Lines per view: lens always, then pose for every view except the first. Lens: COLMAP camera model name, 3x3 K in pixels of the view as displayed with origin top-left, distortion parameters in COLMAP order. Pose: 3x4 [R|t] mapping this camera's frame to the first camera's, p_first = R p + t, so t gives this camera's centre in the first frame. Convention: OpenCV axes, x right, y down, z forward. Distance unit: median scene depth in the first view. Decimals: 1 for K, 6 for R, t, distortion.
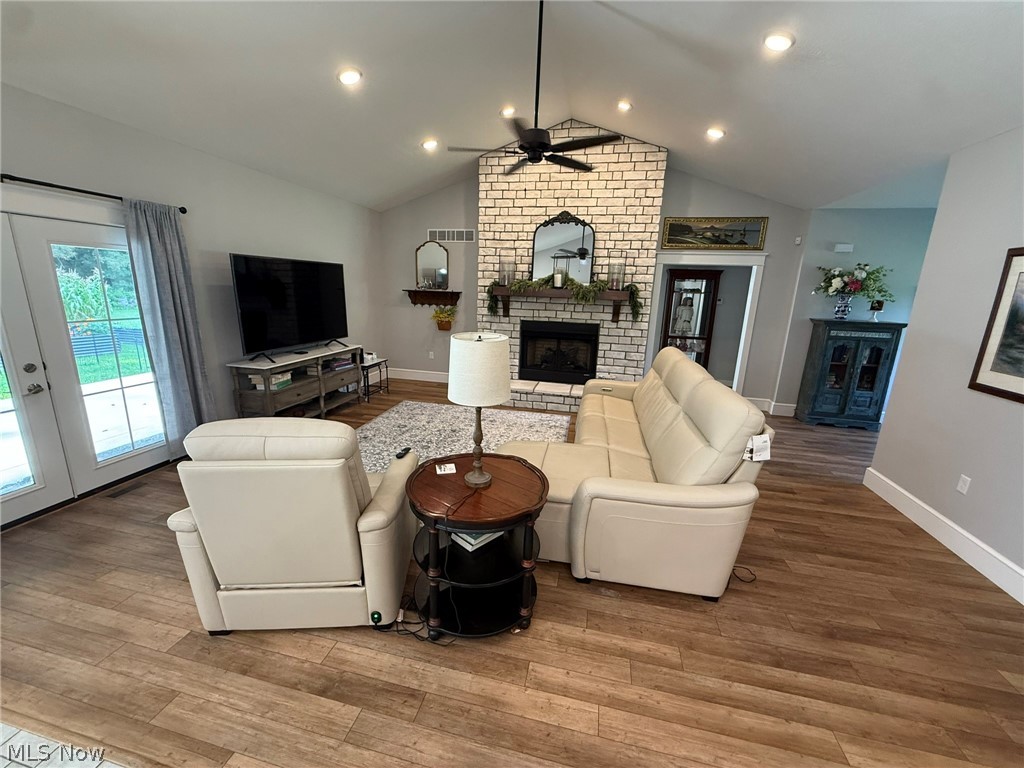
lens RADIAL K [[406.3, 0, 511.7], [0, 406.3, 383.1], [0, 0, 1]] dist [-0.000886, 0.000100]
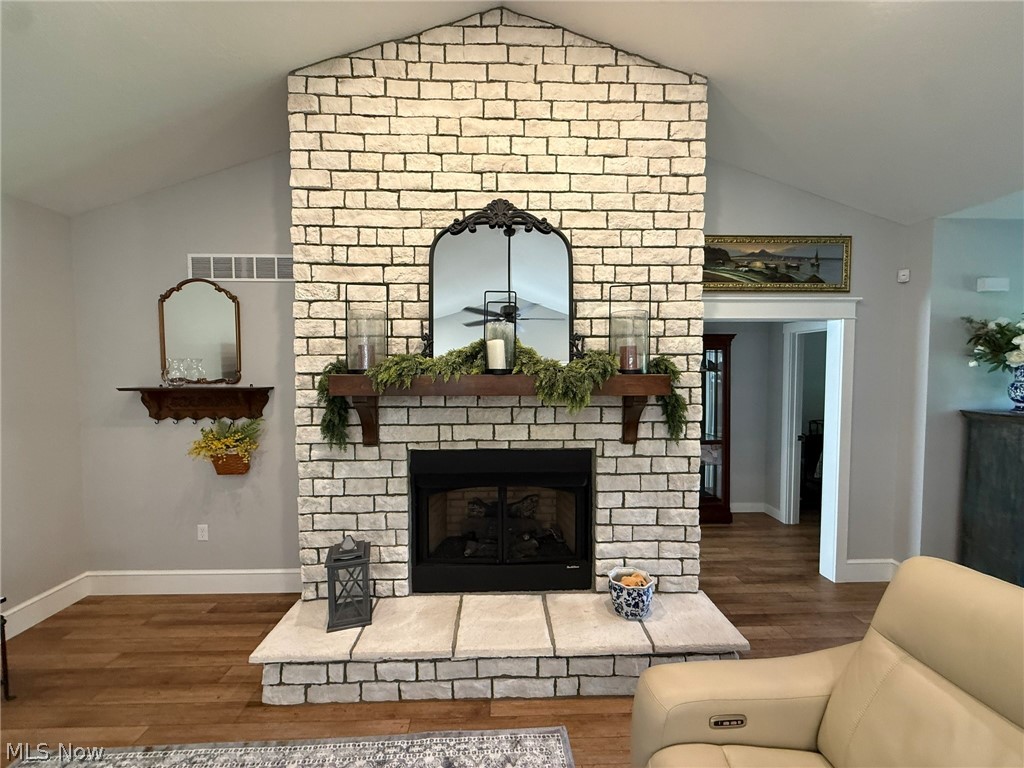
lens RADIAL K [[406.3, 0, 512.9], [0, 406.3, 385.2], [0, 0, 1]] dist [-0.000886, 0.000100]
pose [[0.966594, -0.044913, 0.252347, 0.024610], [0.091293, 0.980288, -0.175219, -0.144894], [-0.239503, 0.192403, 0.951640, 0.595670]]
